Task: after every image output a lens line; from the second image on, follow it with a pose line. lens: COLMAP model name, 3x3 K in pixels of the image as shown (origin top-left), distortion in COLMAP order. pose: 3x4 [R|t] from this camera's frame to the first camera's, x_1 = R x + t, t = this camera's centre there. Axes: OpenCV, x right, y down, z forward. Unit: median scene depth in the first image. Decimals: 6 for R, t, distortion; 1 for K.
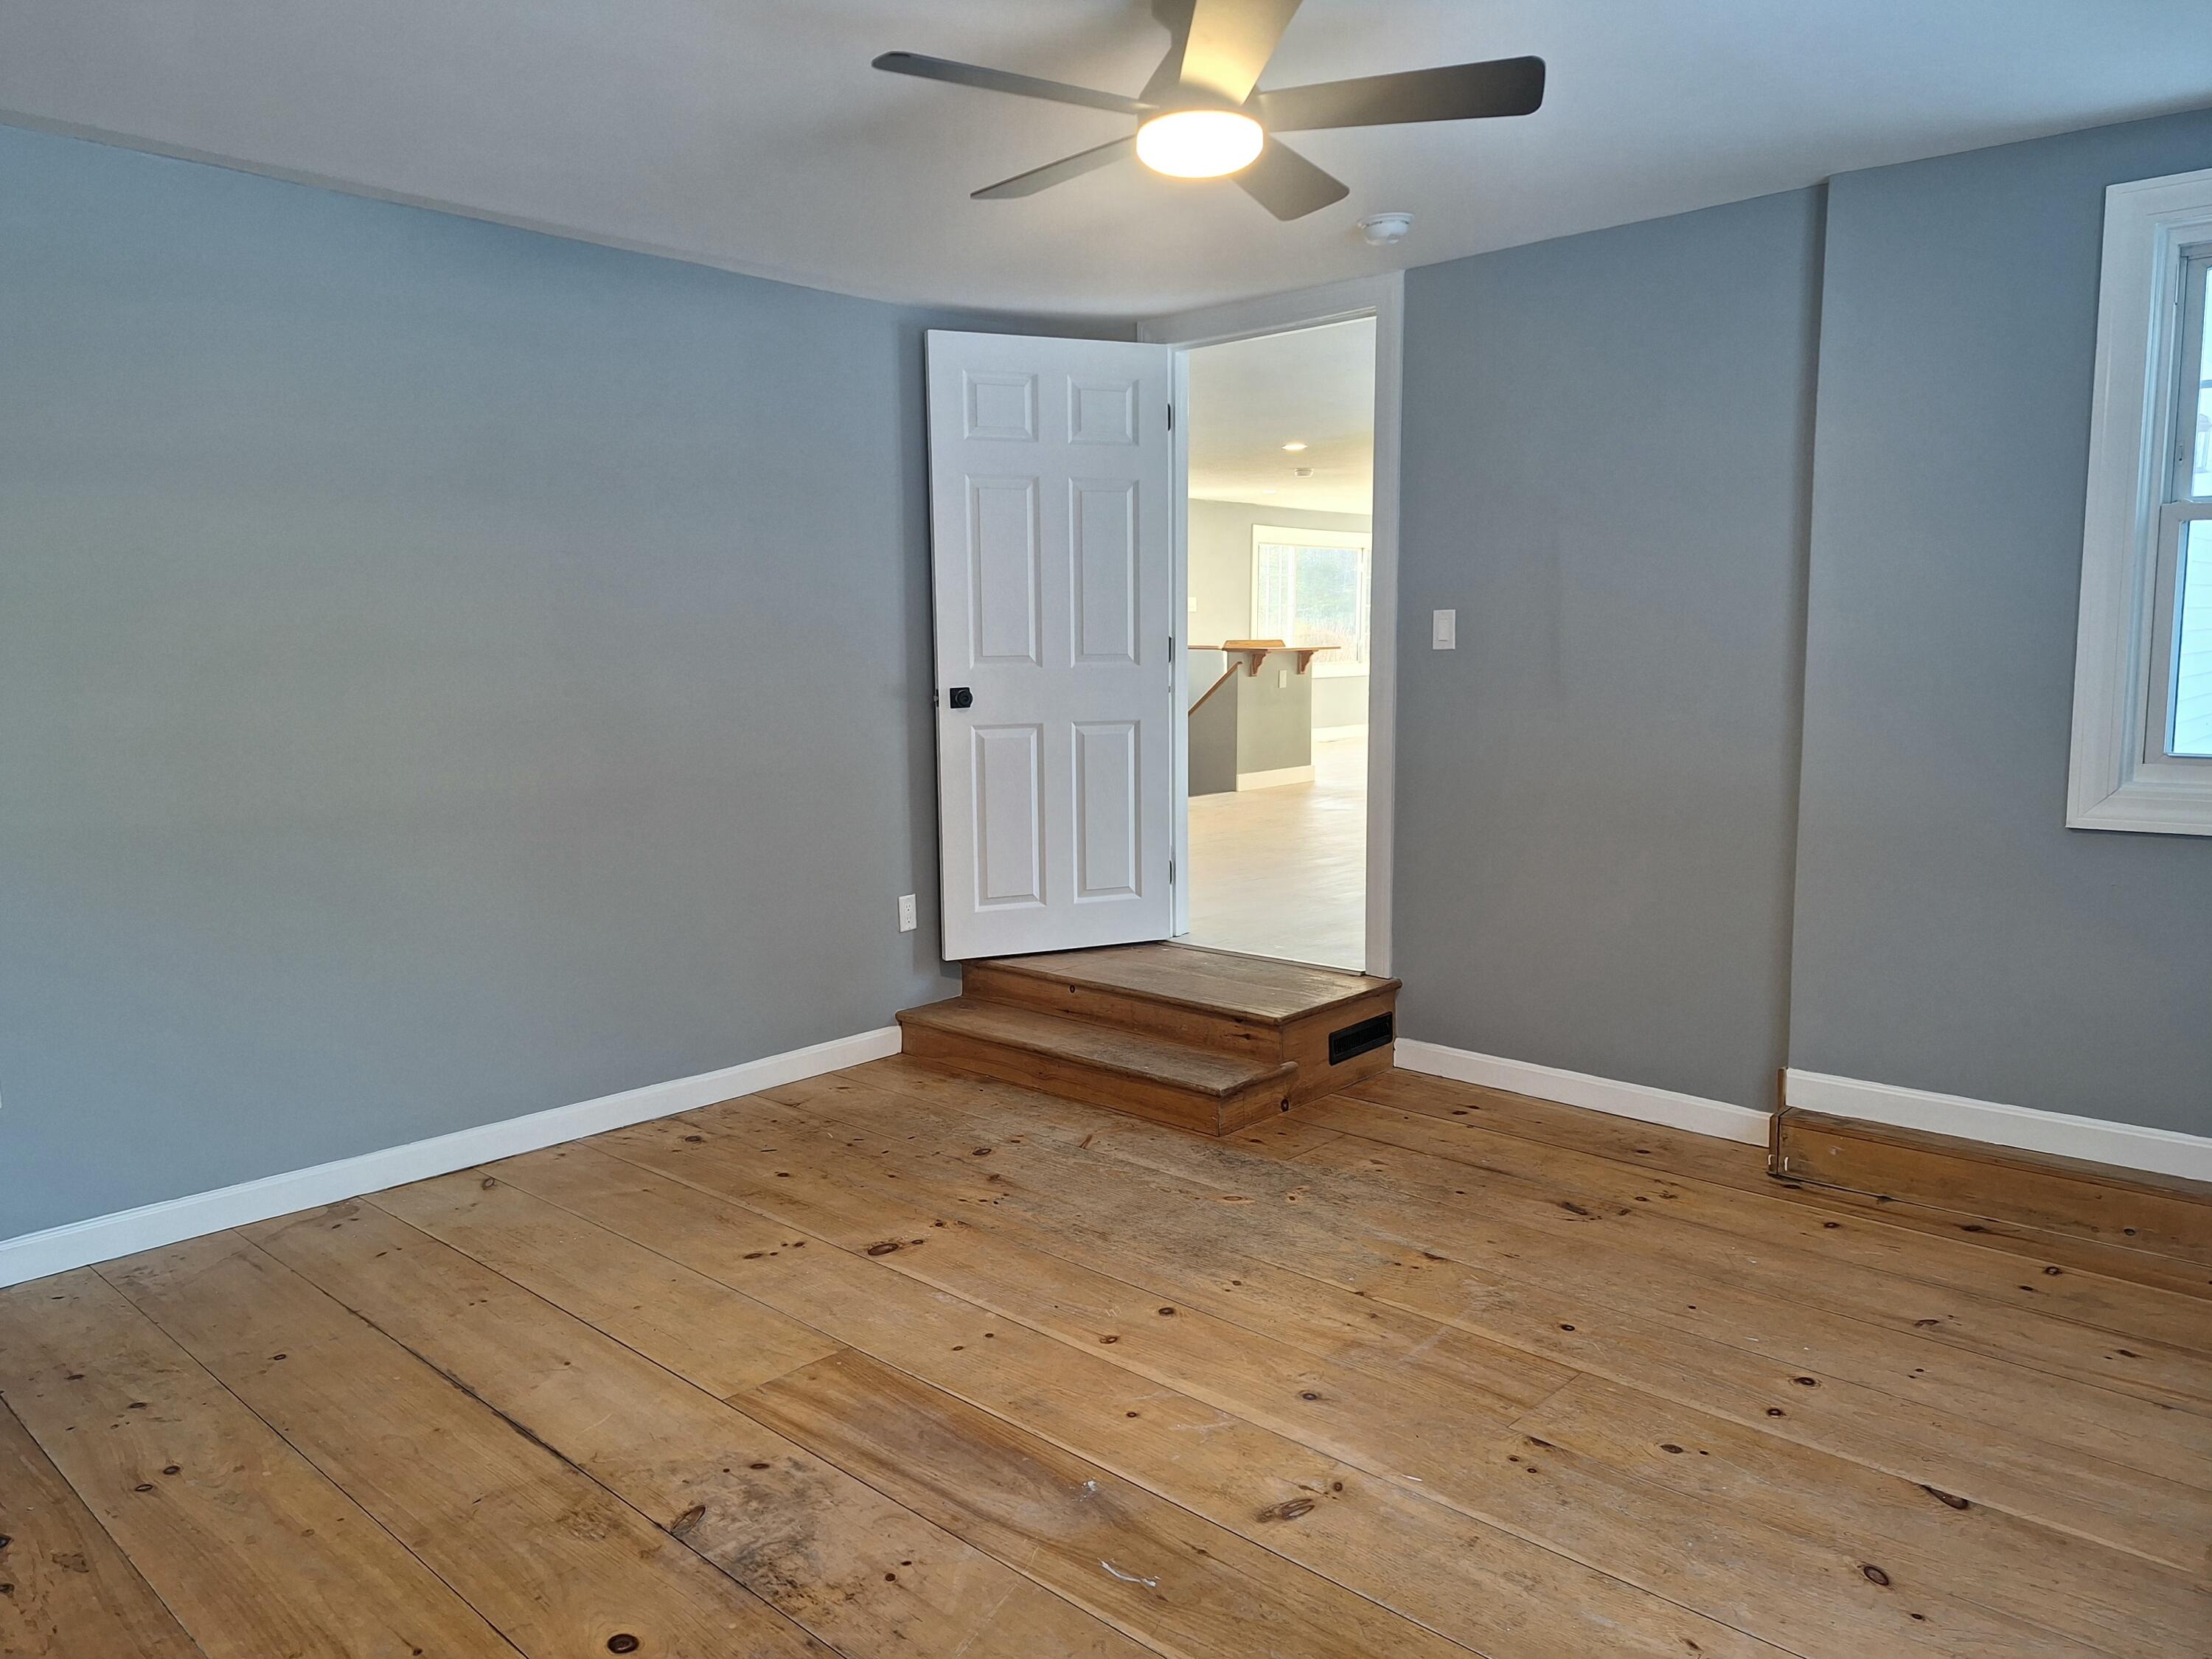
lens RADIAL K [[1555.6, 0, 1106.4], [0, 1555.6, 819.2], [0, 0, 1]] dist [0.090094, -0.093014]
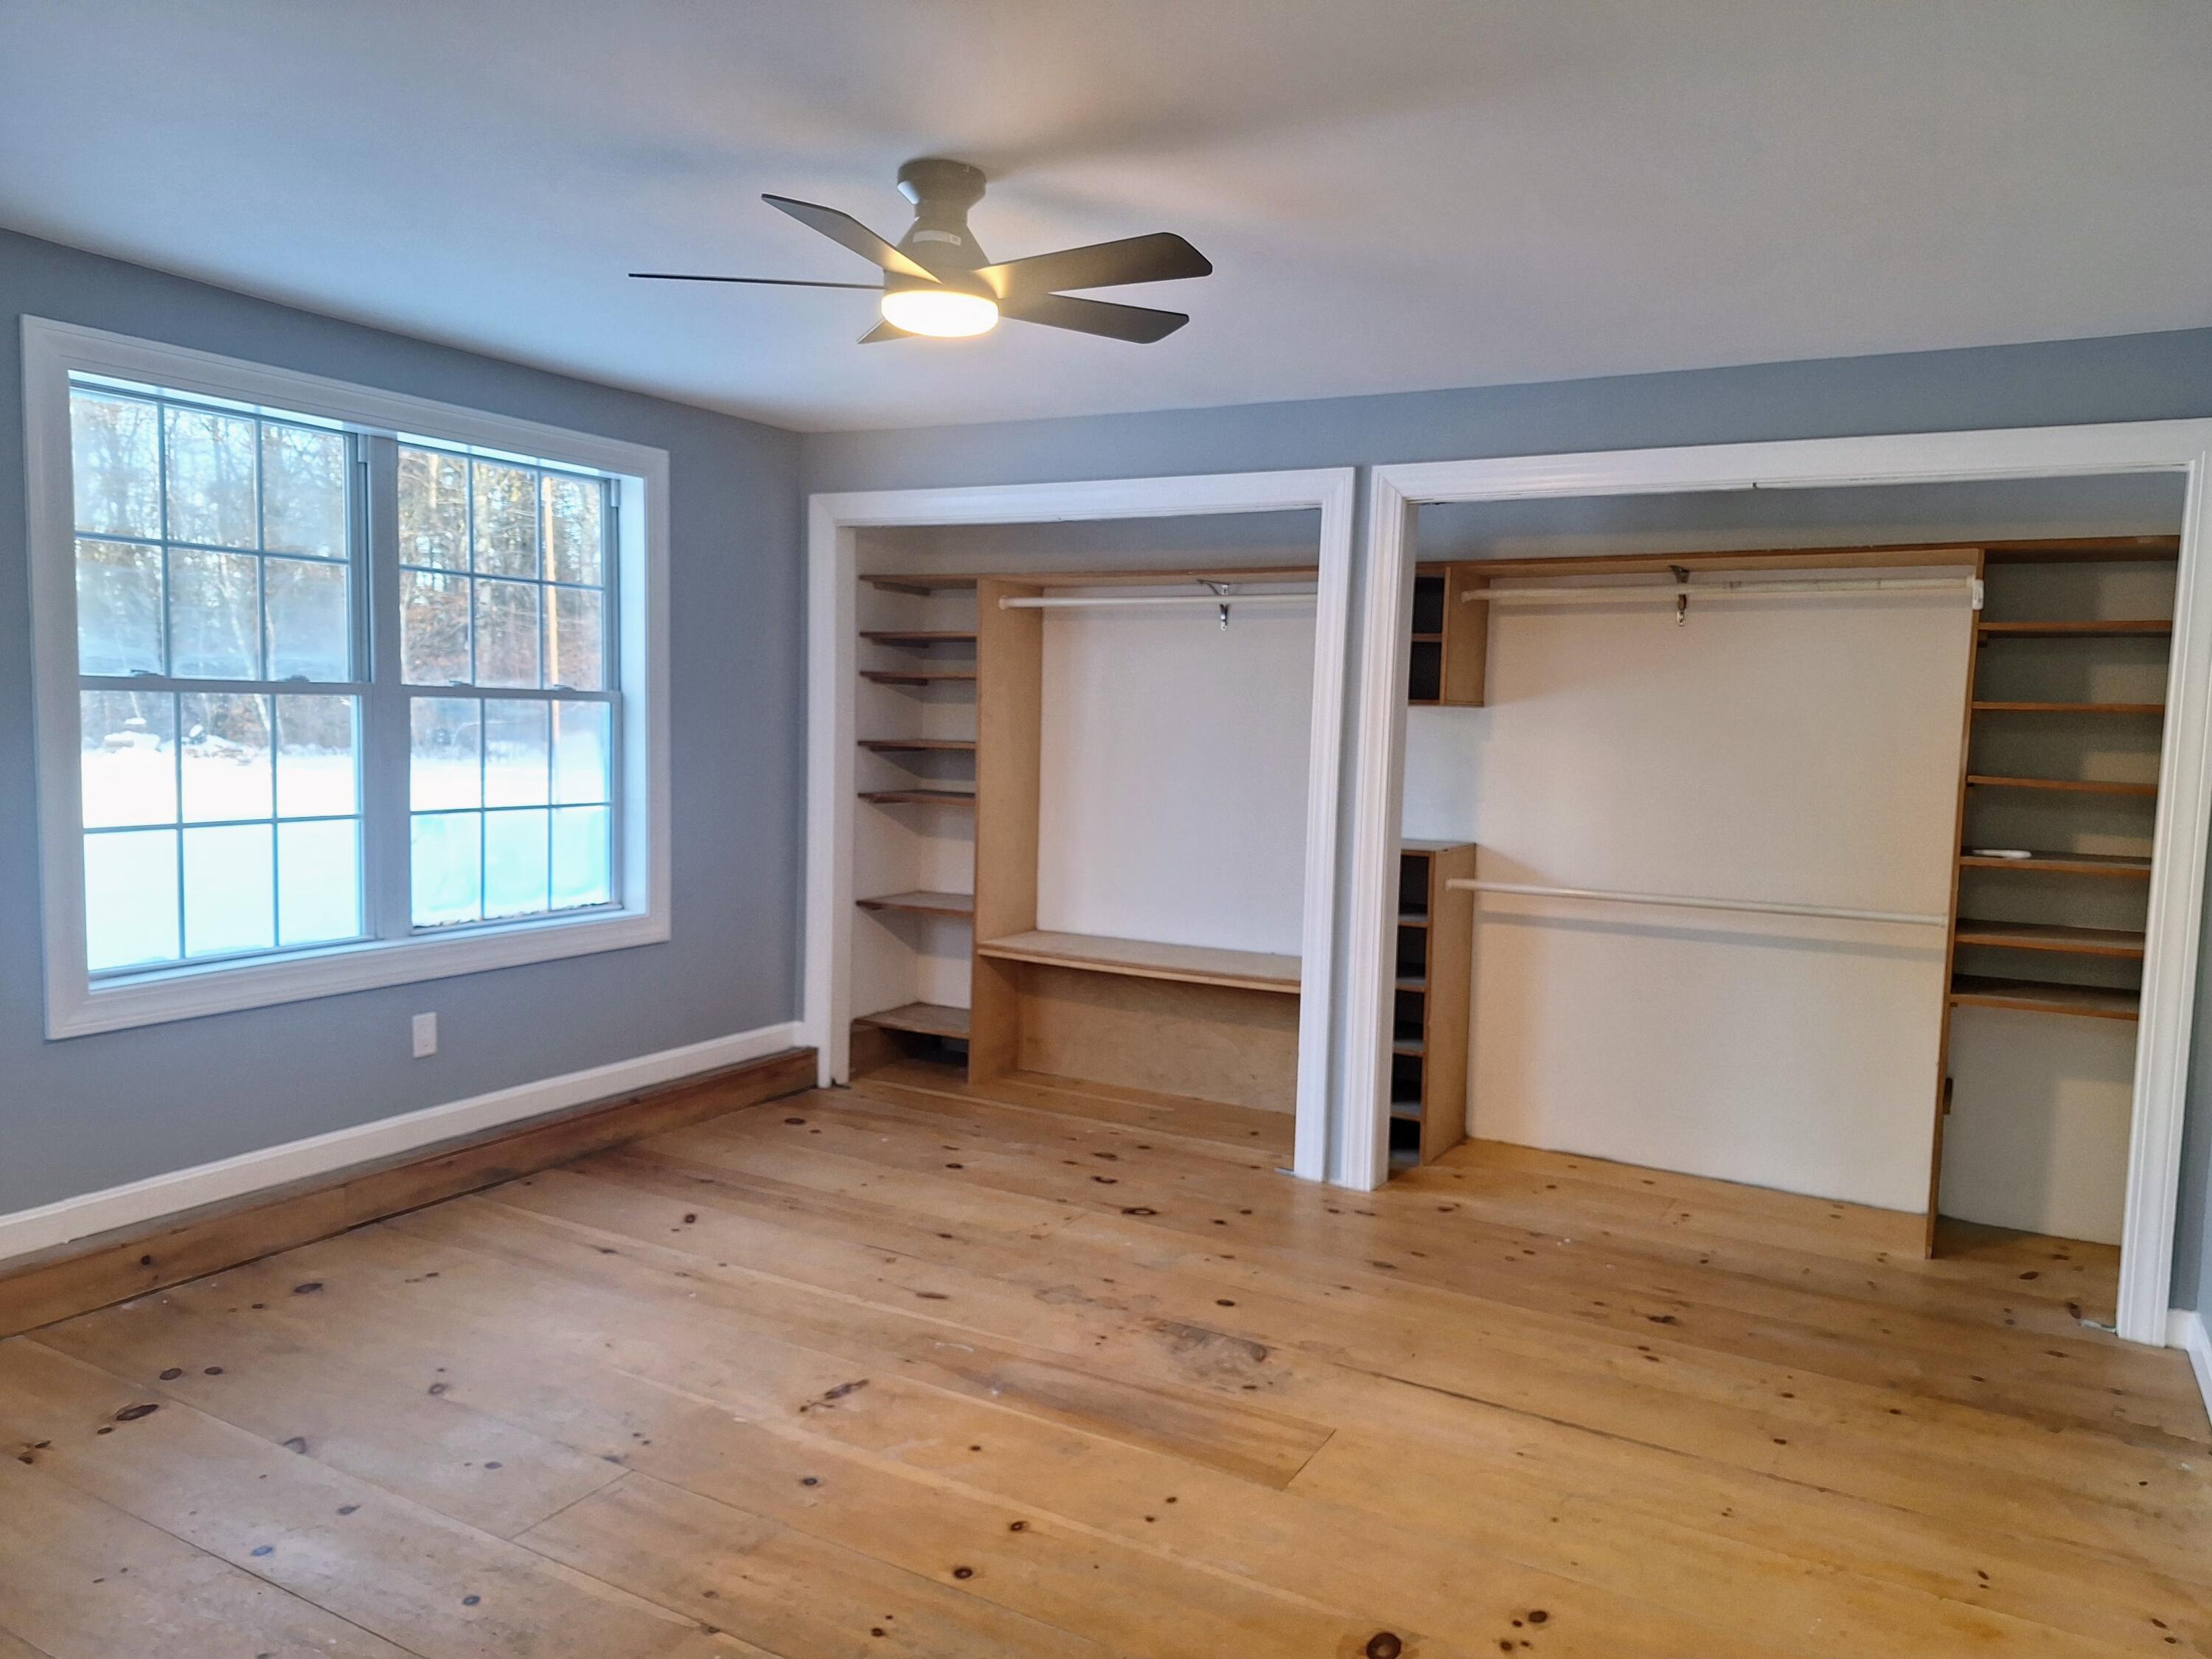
lens RADIAL K [[1555.6, 0, 1106.4], [0, 1555.6, 819.2], [0, 0, 1]] dist [0.090094, -0.093014]
pose [[-0.976244, -0.001553, -0.216668, 0.176122], [-0.043739, 0.980800, 0.190046, -0.289013], [0.212213, 0.195008, -0.957569, 2.081919]]
